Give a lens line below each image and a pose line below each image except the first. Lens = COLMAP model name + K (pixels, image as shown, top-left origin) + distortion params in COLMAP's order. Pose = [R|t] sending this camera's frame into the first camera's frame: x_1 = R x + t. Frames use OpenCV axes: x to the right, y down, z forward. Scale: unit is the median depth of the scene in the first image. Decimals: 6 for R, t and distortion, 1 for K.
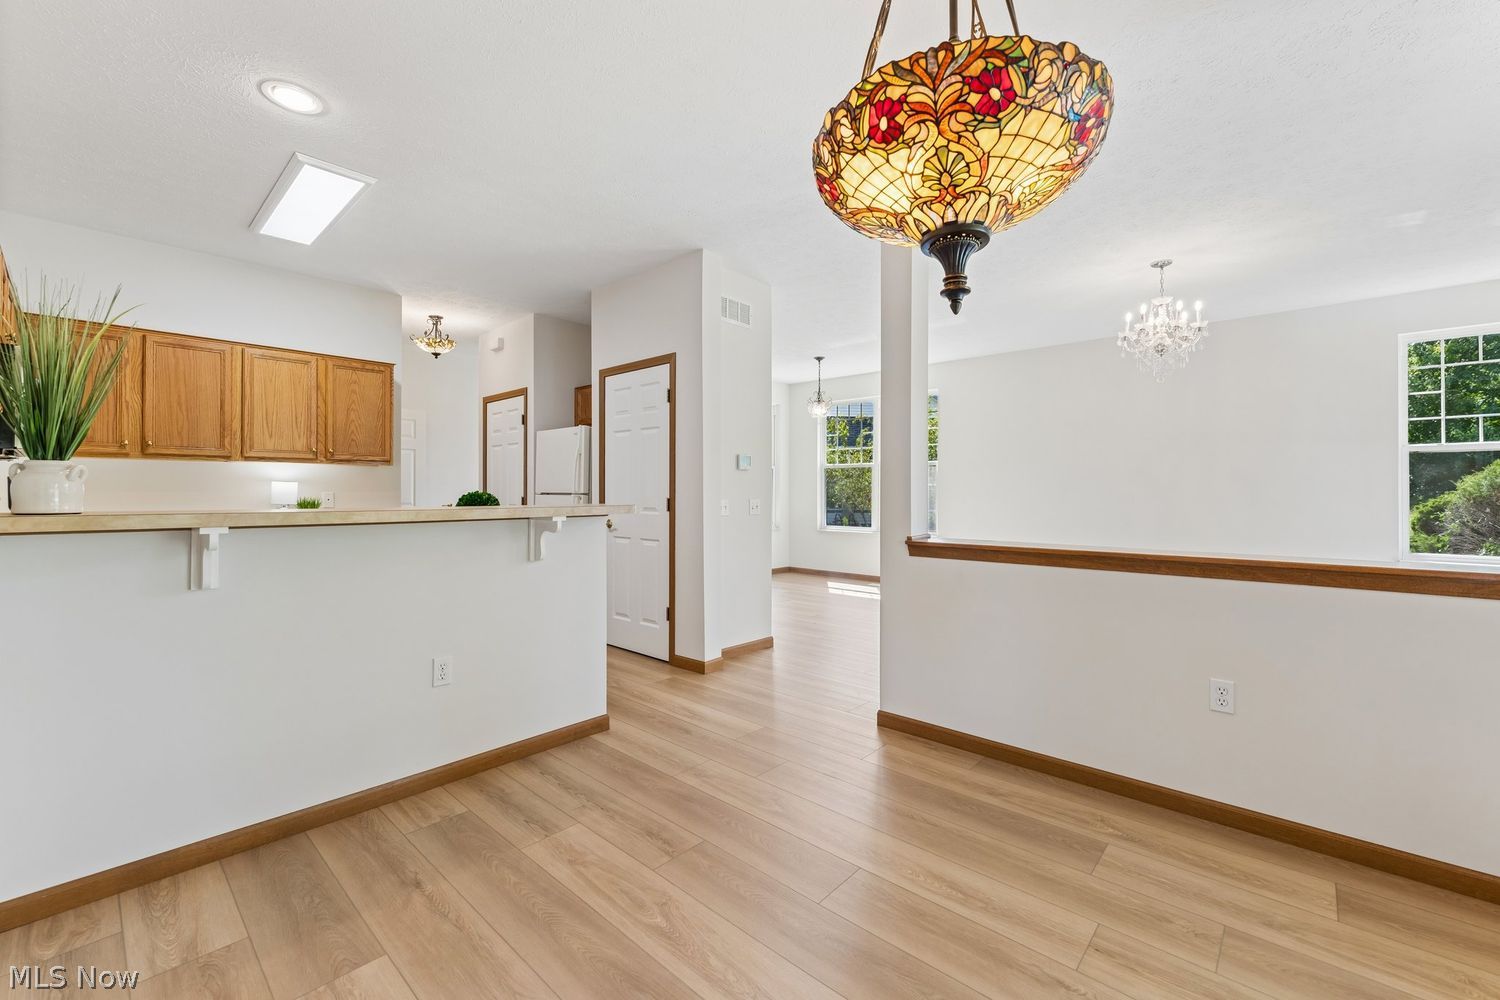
lens RADIAL K [[605.3, 0, 740.1], [0, 605.3, 493.9], [0, 0, 1]] dist [-0.002082, -0.000855]
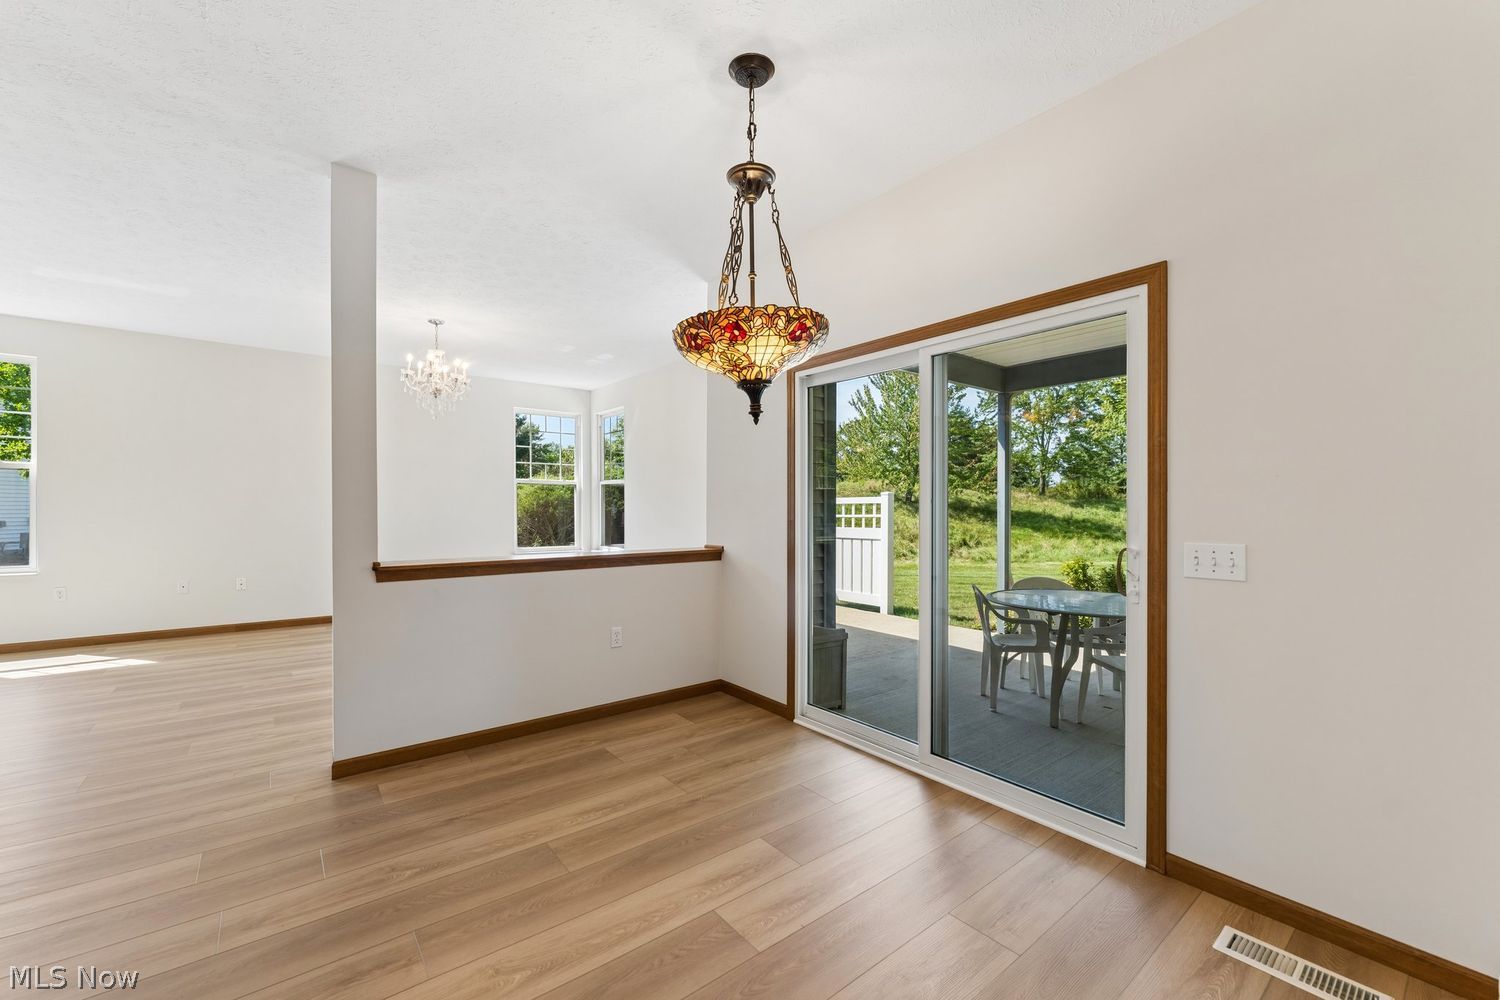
lens RADIAL K [[605.3, 0, 740.8], [0, 605.3, 510.3], [0, 0, 1]] dist [-0.002082, -0.000855]
pose [[0.162562, -0.004505, 0.986688, -0.759594], [-0.004285, 0.999977, 0.005272, -0.024648], [-0.986689, -0.005085, 0.162539, 0.380832]]
